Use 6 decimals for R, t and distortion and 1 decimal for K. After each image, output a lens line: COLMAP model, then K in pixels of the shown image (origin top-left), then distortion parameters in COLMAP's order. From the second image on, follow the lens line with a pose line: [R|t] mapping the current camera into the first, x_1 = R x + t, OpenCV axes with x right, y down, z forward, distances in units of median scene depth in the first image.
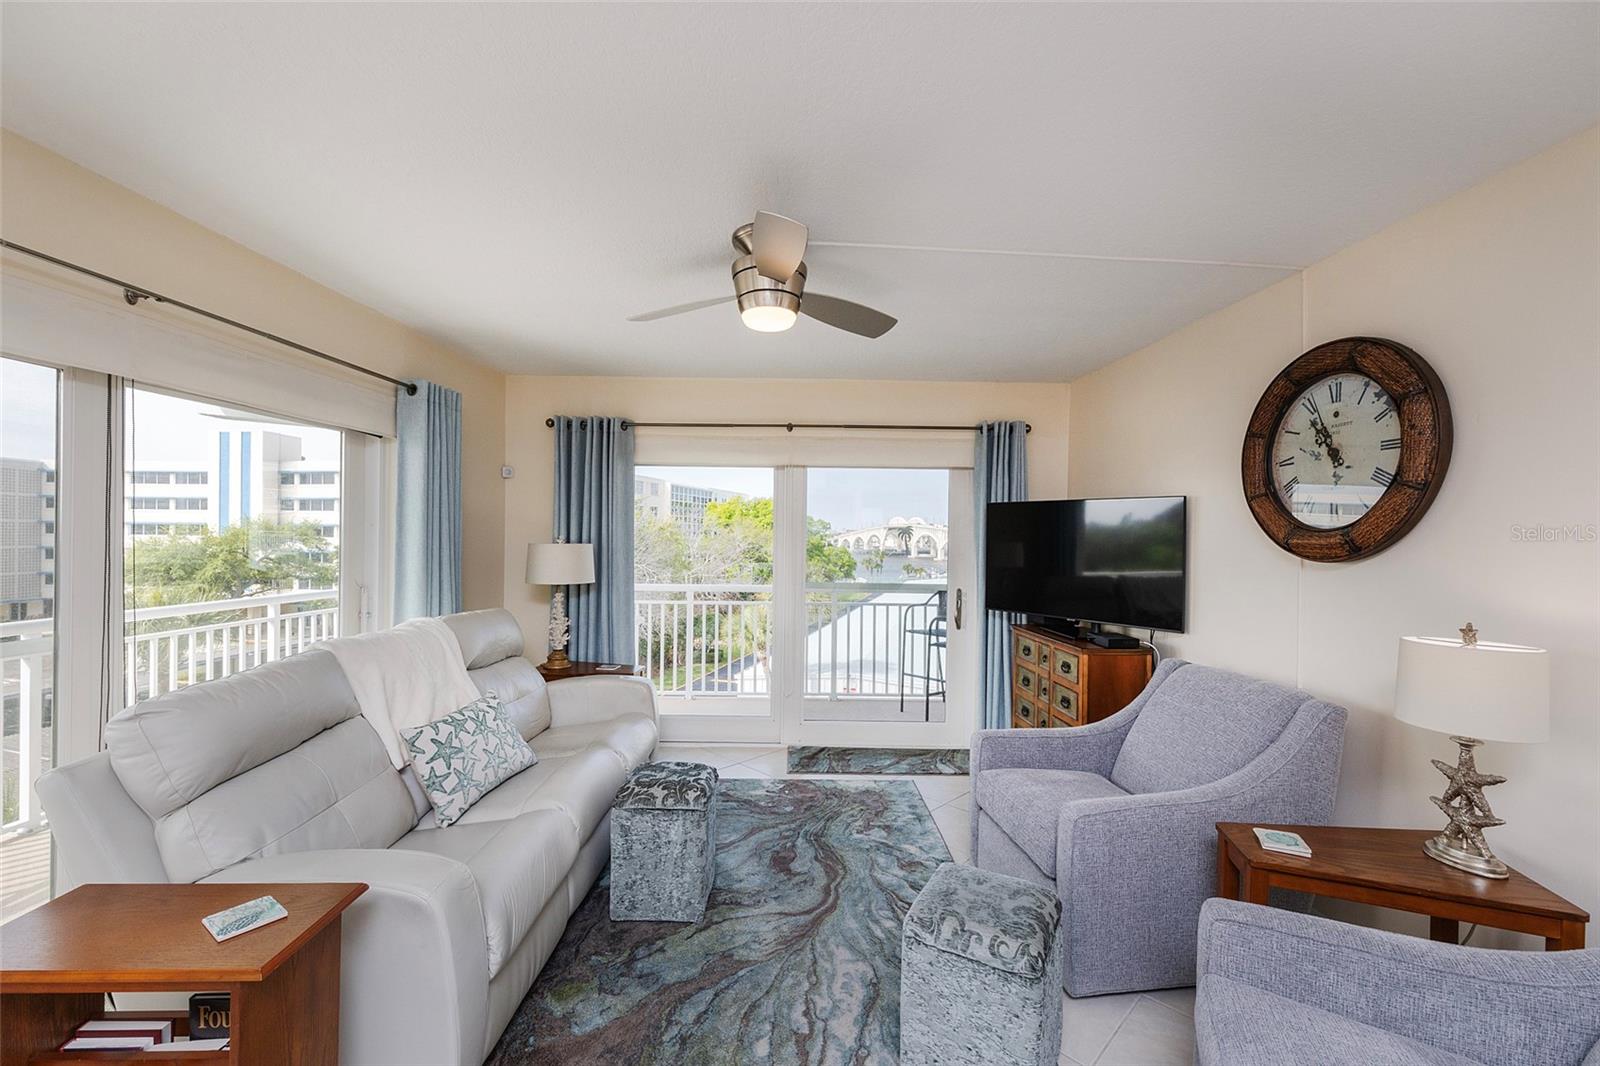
lens RADIAL K [[655.3, 0, 790.2], [0, 655.3, 539.8], [0, 0, 1]] dist [-0.000884, 0.000144]
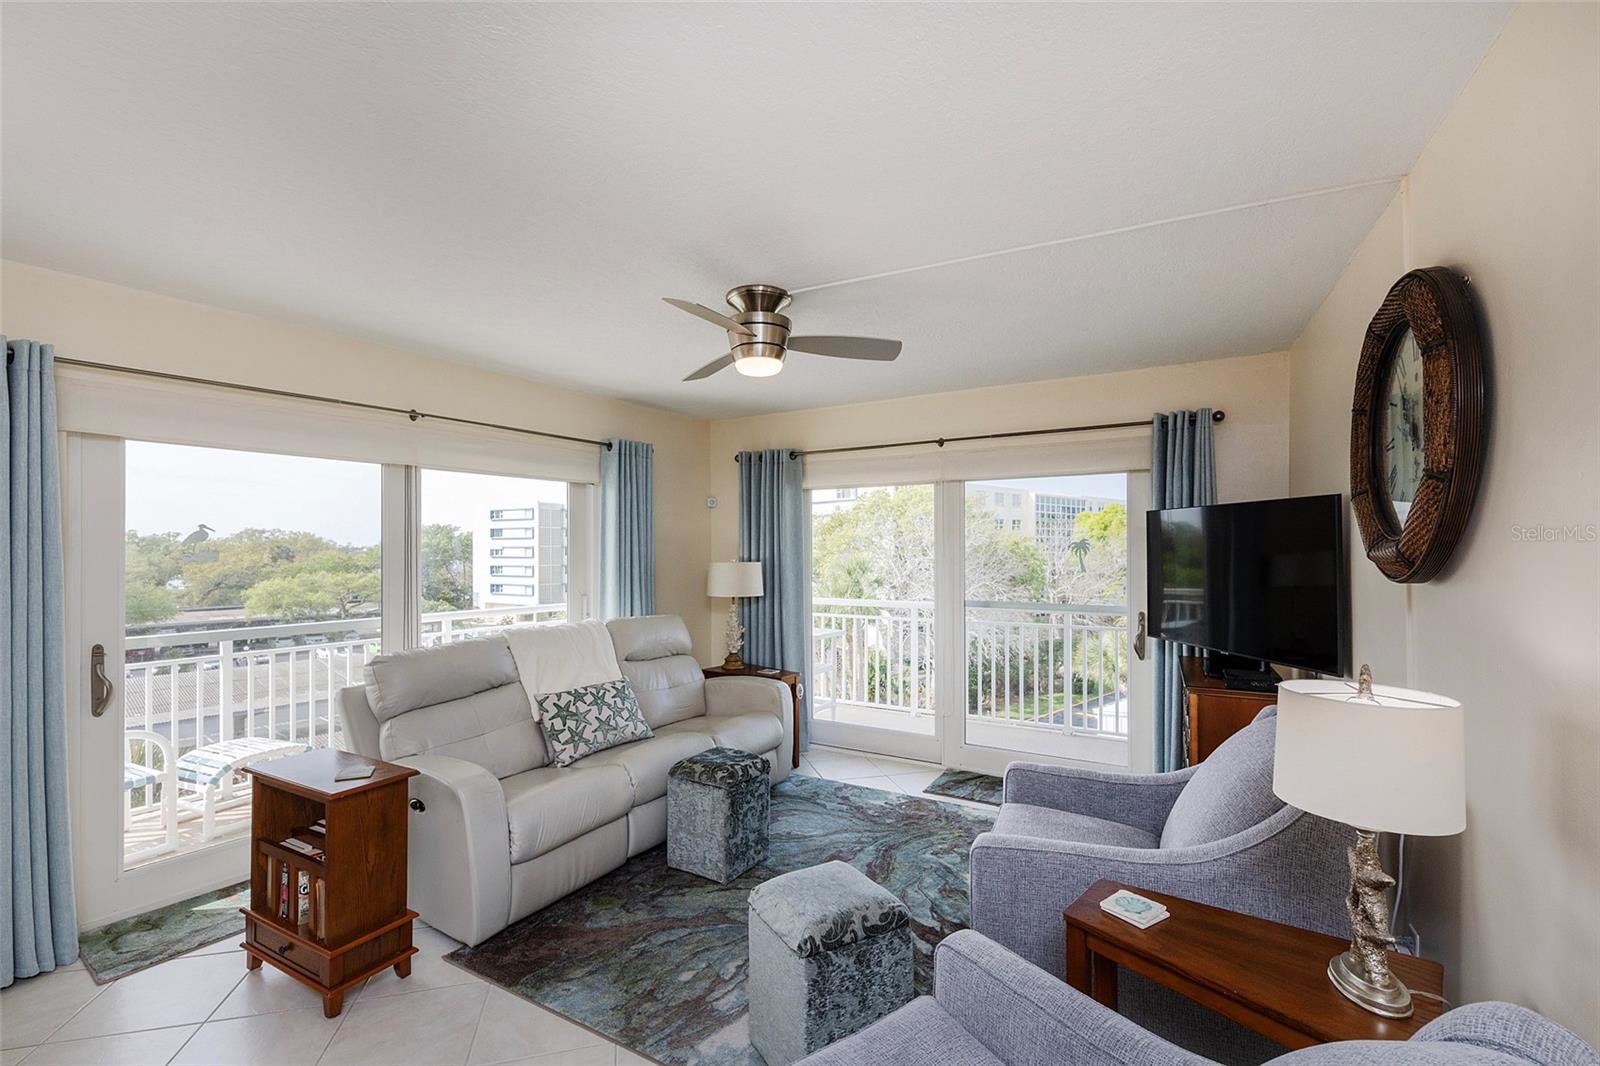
lens RADIAL K [[688.4, 0, 786.2], [0, 688.4, 547.8], [0, 0, 1]] dist [0.000504, 0.000082]
pose [[0.857338, -0.015767, -0.514512, 0.460553], [0.010108, 0.999854, -0.013797, -0.002124], [0.514654, 0.006628, 0.857372, -0.006636]]
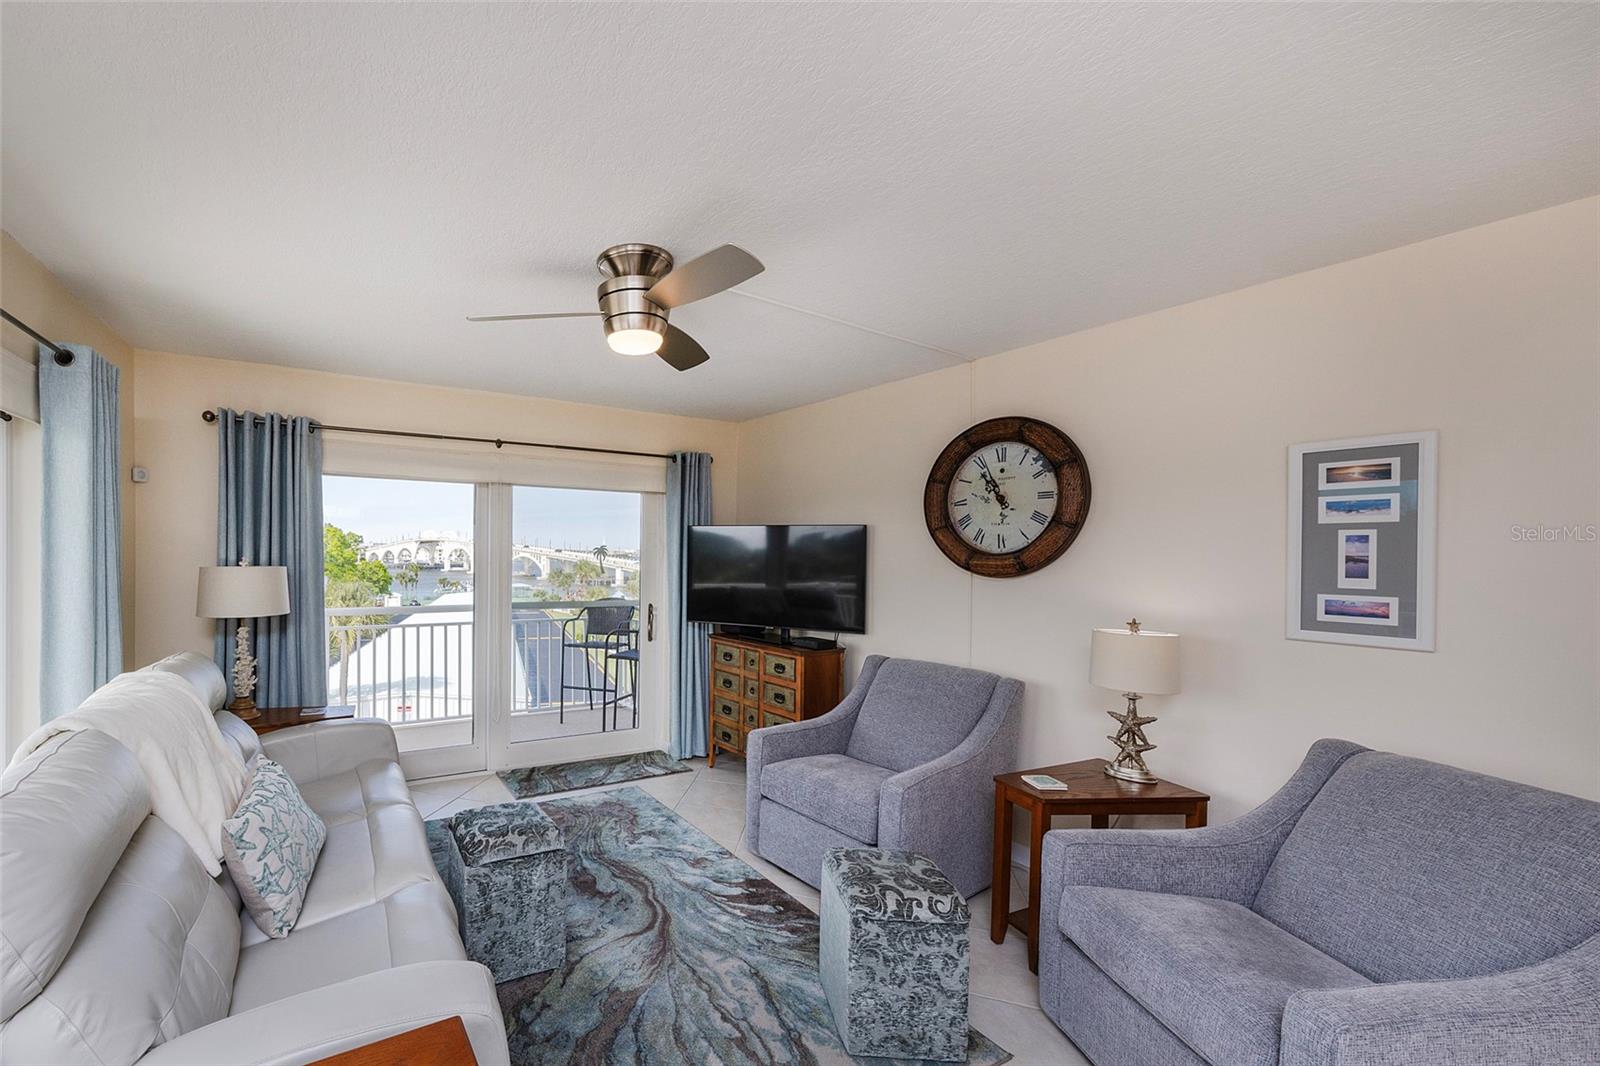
lens RADIAL K [[639.1, 0, 619.7], [0, 639.1, 560.4], [0, 0, 1]] dist [0.000153, -0.000024]
pose [[0.899541, -0.006696, 0.436785, -0.355386], [0.001637, 0.999927, 0.011959, -0.014201], [-0.436833, -0.010043, 0.899487, 0.100644]]
